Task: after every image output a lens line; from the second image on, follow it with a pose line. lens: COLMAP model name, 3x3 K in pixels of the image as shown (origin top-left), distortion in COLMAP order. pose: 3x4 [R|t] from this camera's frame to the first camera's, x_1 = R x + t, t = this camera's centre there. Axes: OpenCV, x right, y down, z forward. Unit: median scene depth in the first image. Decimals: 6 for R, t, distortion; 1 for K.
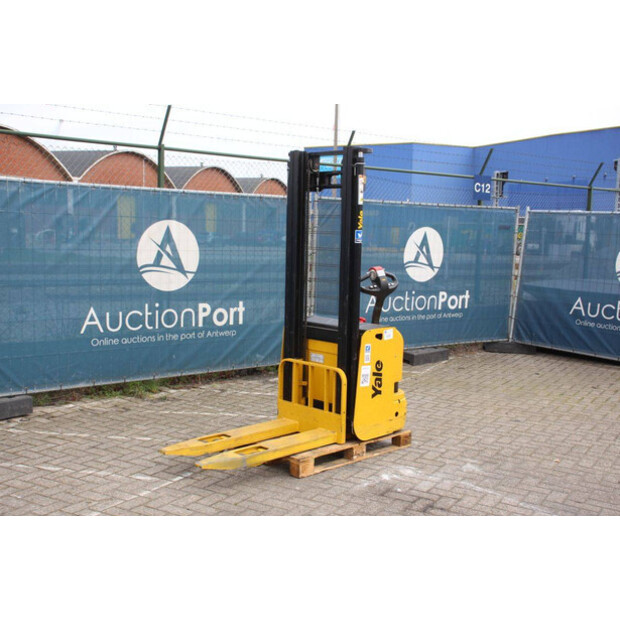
lens RADIAL K [[767.4, 0, 310.0], [0, 767.4, 310.0], [0, 0, 1]] dist [-0.014109, 0.013017]
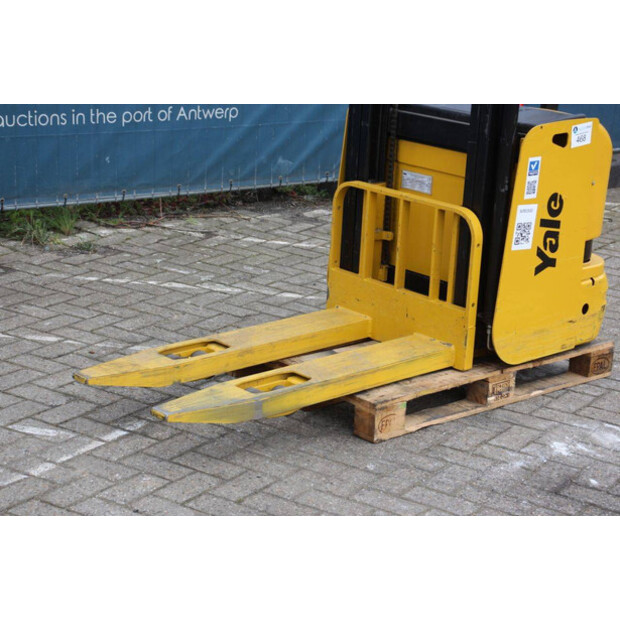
lens RADIAL K [[1449.0, 0, 310.0], [0, 1449.0, 310.0], [0, 0, 1]] dist [0.388603, 0.216219]
pose [[0.998722, 0.037972, -0.033341, -0.023407], [-0.031607, 0.984212, 0.174150, -0.012586], [0.039427, -0.172874, 0.984155, 0.122939]]
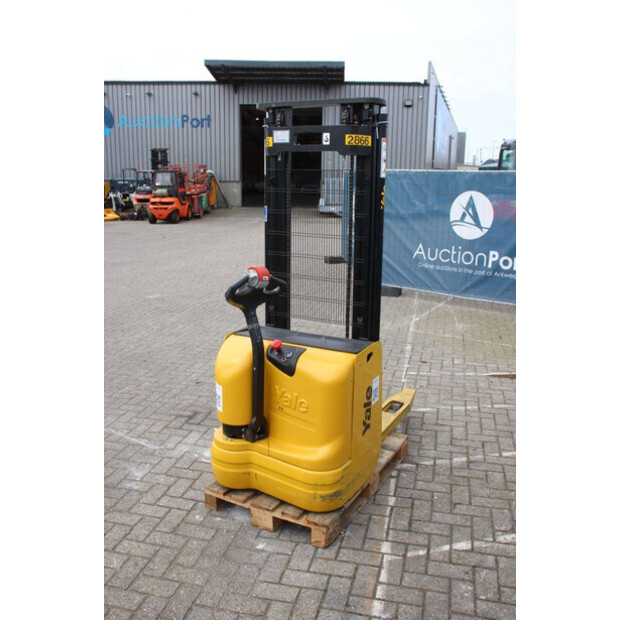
lens RADIAL K [[578.4, 0, 310.0], [0, 578.4, 310.0], [0, 0, 1]] dist [-0.147740, 0.159175]
pose [[-0.955406, 0.030358, -0.293730, 0.197018], [-0.066767, 0.946734, 0.315018, -0.184880], [0.287648, 0.320581, -0.902489, 1.516140]]
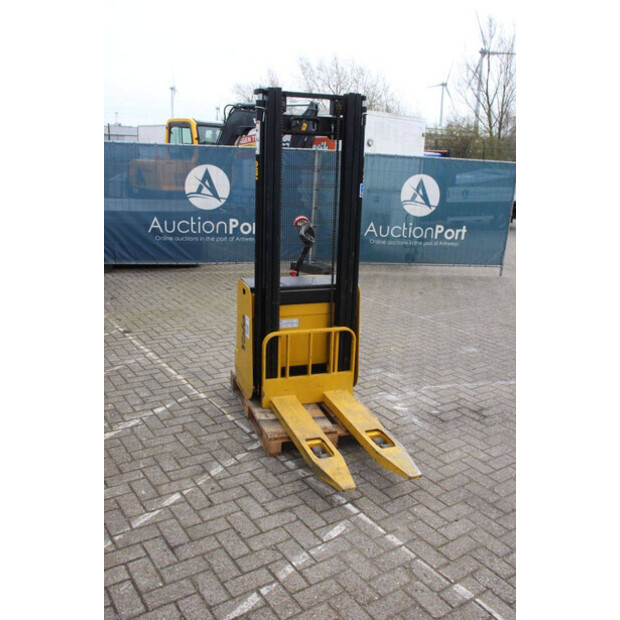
lens RADIAL K [[578.4, 0, 310.0], [0, 578.4, 310.0], [0, 0, 1]] dist [-0.147740, 0.159175]
pose [[0.432314, -0.247260, 0.867160, -0.587265], [0.077510, 0.968301, 0.237457, -0.117615], [-0.898385, -0.035442, 0.437775, 0.686240]]
